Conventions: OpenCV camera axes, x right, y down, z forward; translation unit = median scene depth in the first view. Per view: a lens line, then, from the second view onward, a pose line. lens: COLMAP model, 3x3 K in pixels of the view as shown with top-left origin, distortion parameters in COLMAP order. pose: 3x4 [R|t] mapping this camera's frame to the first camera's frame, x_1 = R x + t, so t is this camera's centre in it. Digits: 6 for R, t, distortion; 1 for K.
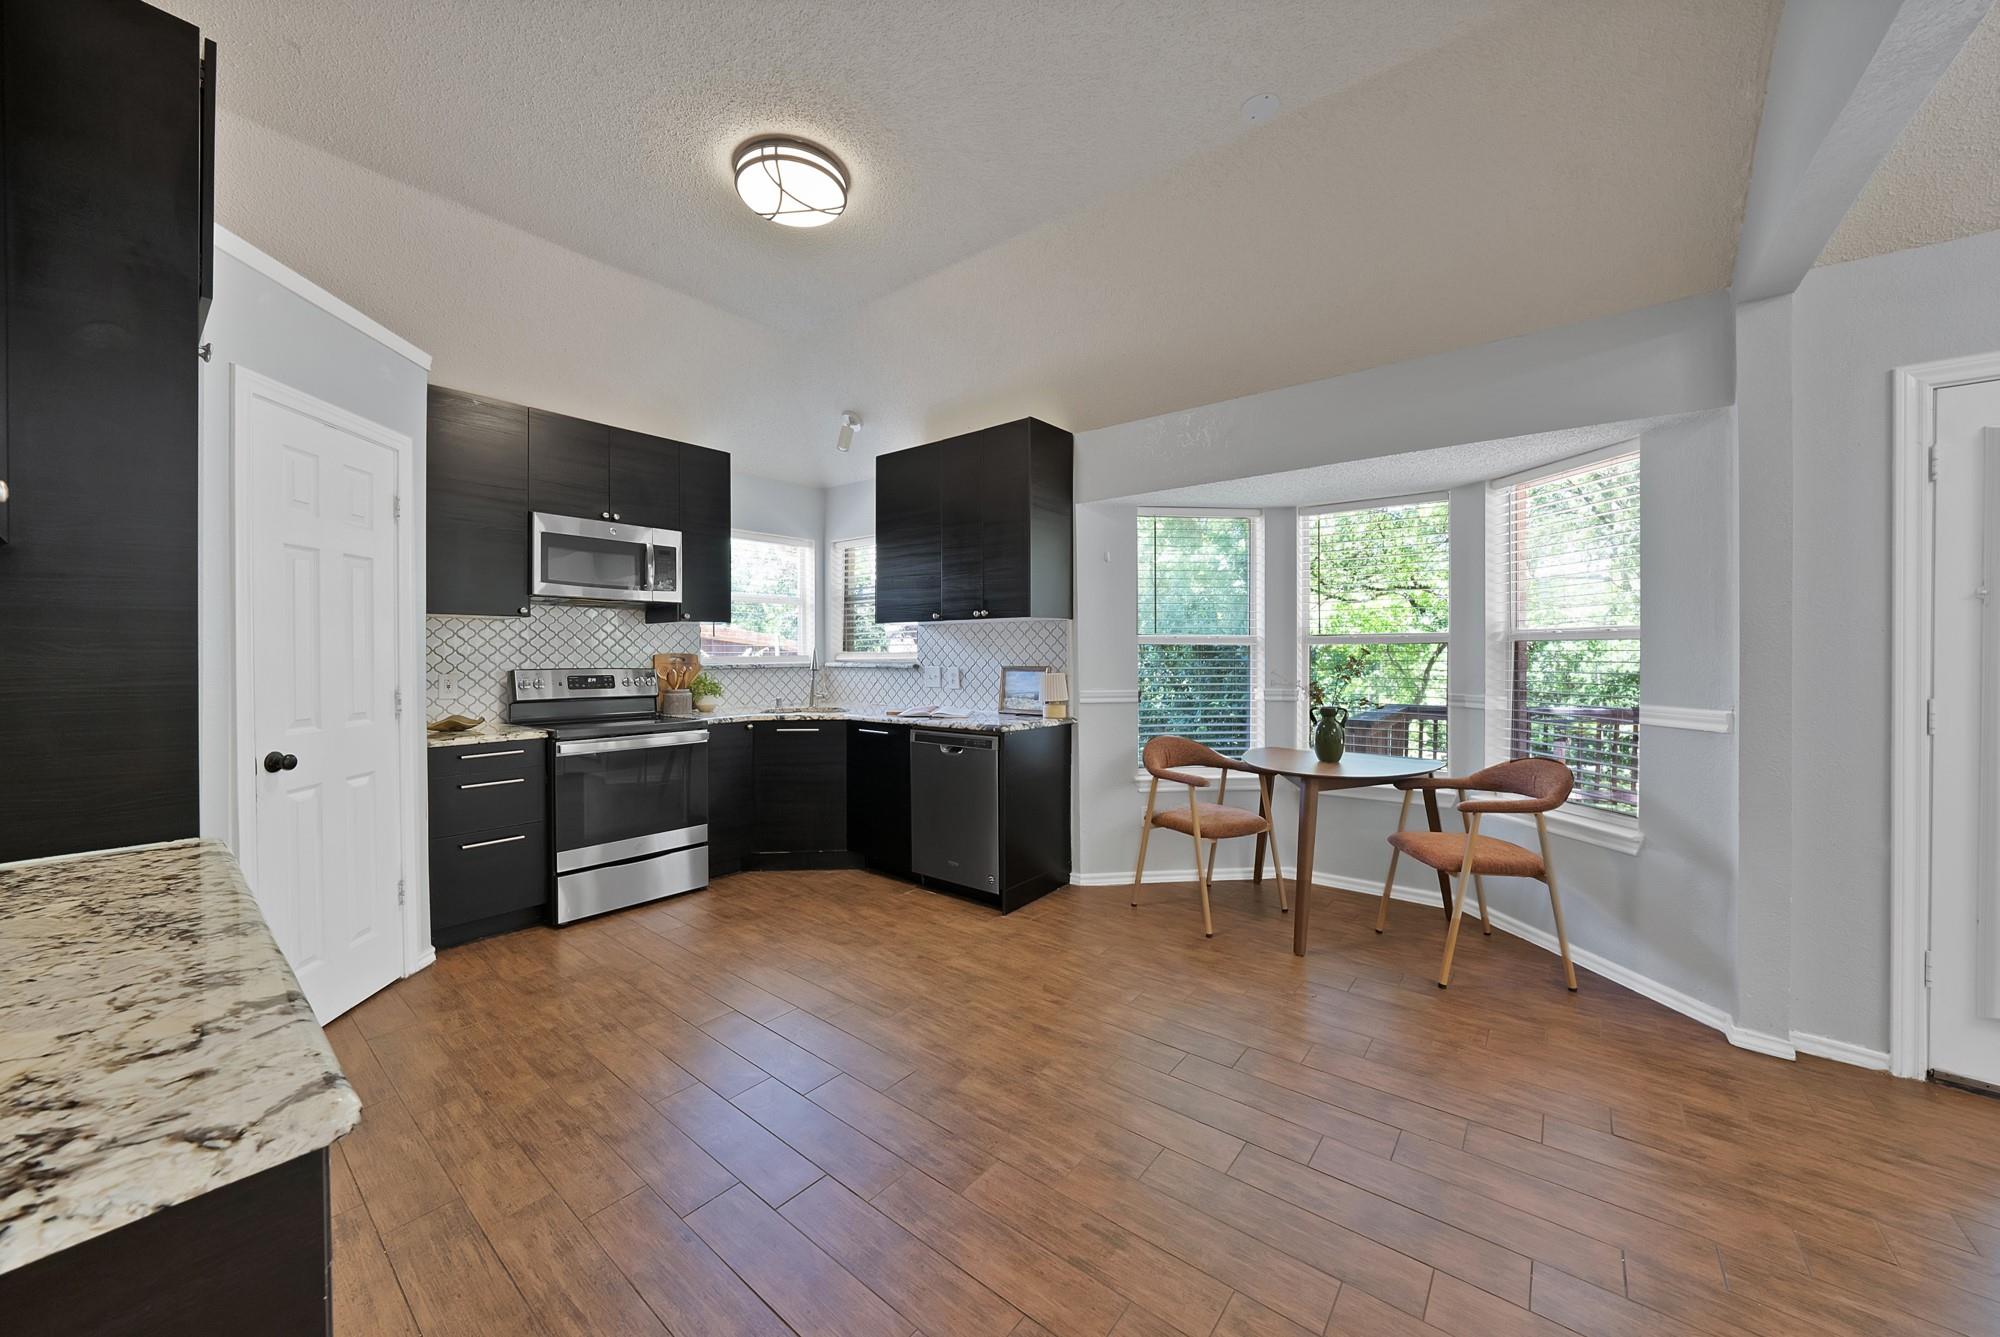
lens RADIAL K [[721.3, 0, 999.0], [0, 721.3, 663.5], [0, 0, 1]] dist [-0.014506, -0.000021]
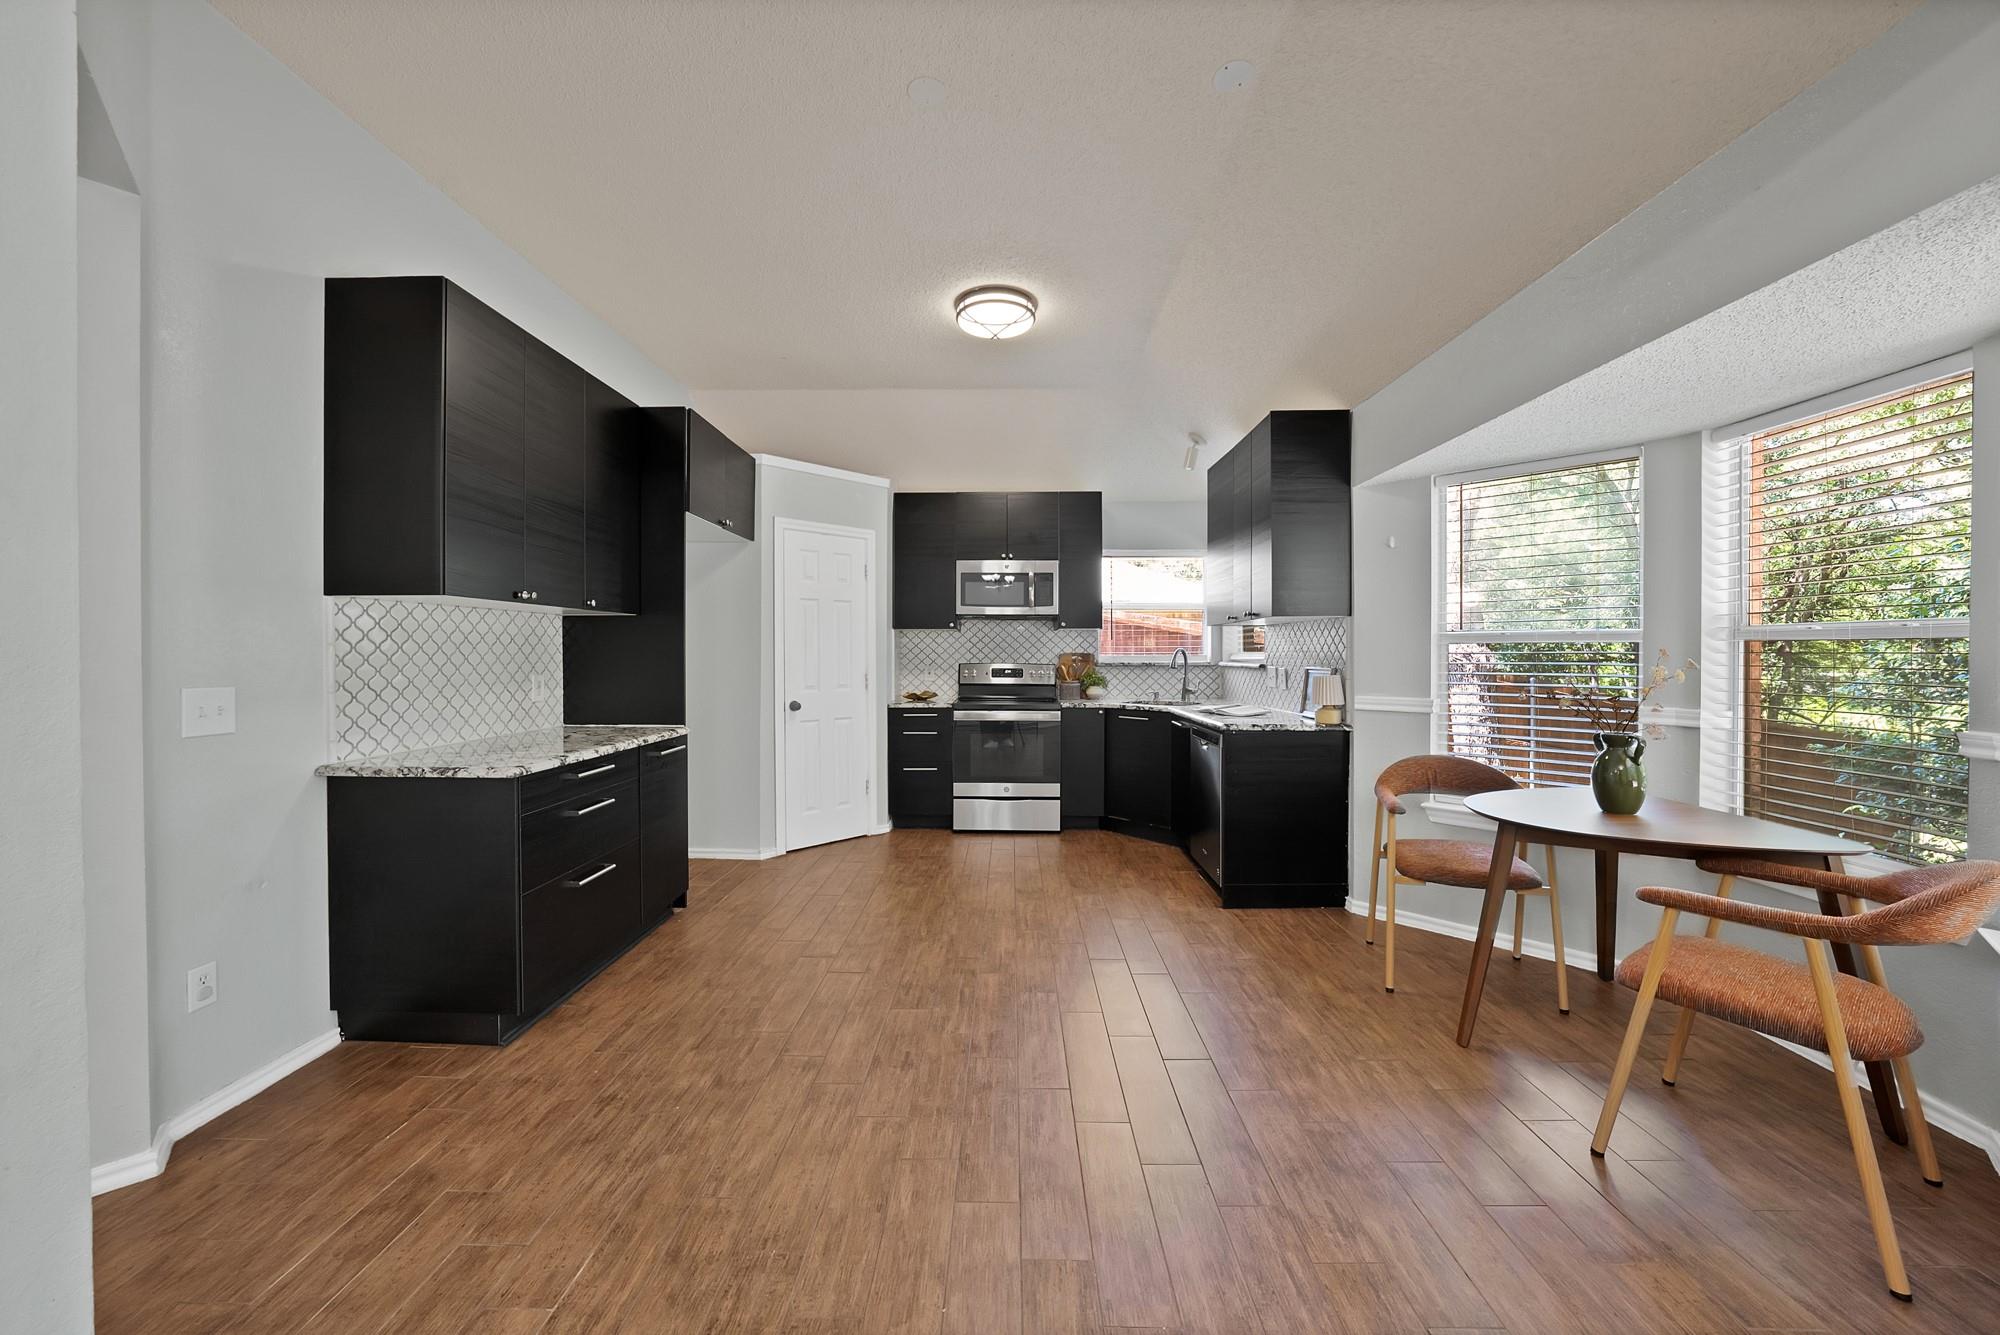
lens RADIAL K [[724.5, 0, 1000.0], [0, 724.5, 667.5], [0, 0, 1]] dist [-0.000151, 0.000026]
pose [[0.619199, 0.017771, -0.785033, 0.591060], [-0.012221, 0.999841, 0.012994, -0.003541], [0.785139, 0.001548, 0.619318, 0.104740]]
